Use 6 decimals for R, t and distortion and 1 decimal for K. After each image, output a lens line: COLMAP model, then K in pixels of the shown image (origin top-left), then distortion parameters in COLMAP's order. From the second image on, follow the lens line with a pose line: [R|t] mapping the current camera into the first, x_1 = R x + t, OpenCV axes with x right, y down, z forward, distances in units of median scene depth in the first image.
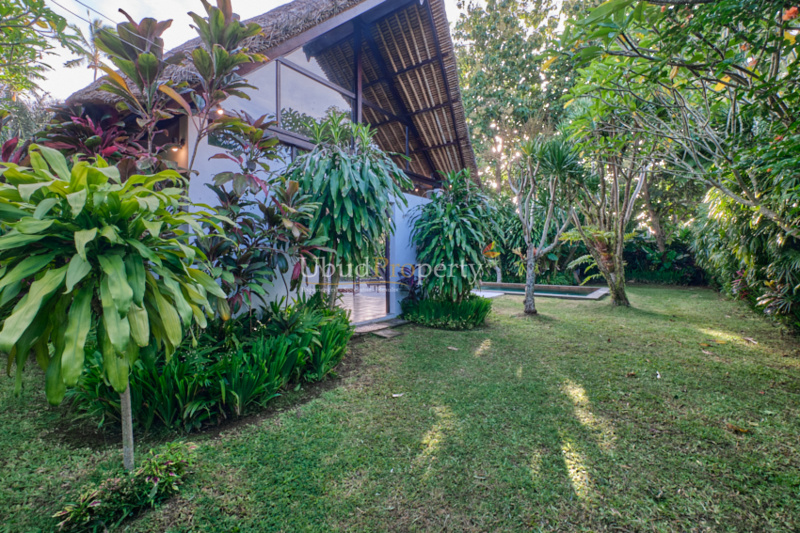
lens RADIAL K [[354.9, 0, 399.7], [0, 354.9, 263.1], [0, 0, 1]] dist [-0.000776, -0.000153]
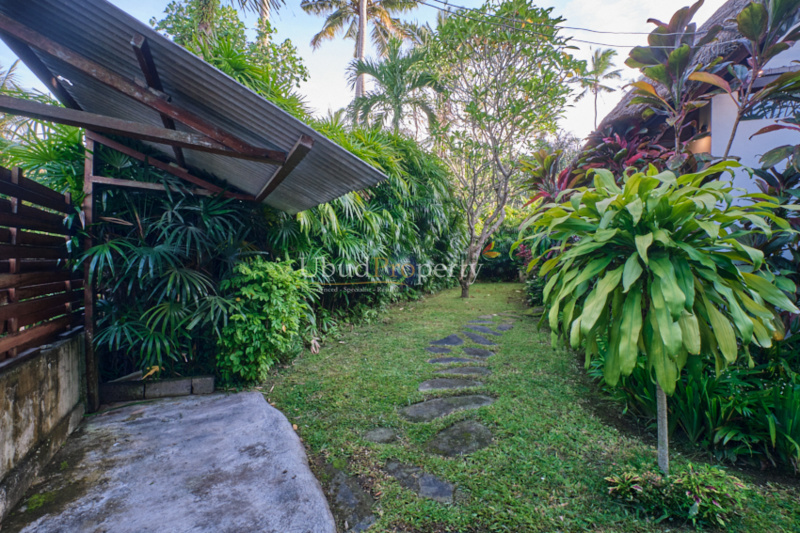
lens RADIAL K [[354.9, 0, 399.7], [0, 354.9, 263.1], [0, 0, 1]] dist [-0.000776, -0.000153]
pose [[0.368196, 0.006612, -0.929725, -0.116744], [-0.005750, 0.999972, 0.004835, -0.007707], [0.929731, 0.003565, 0.368223, -0.070005]]
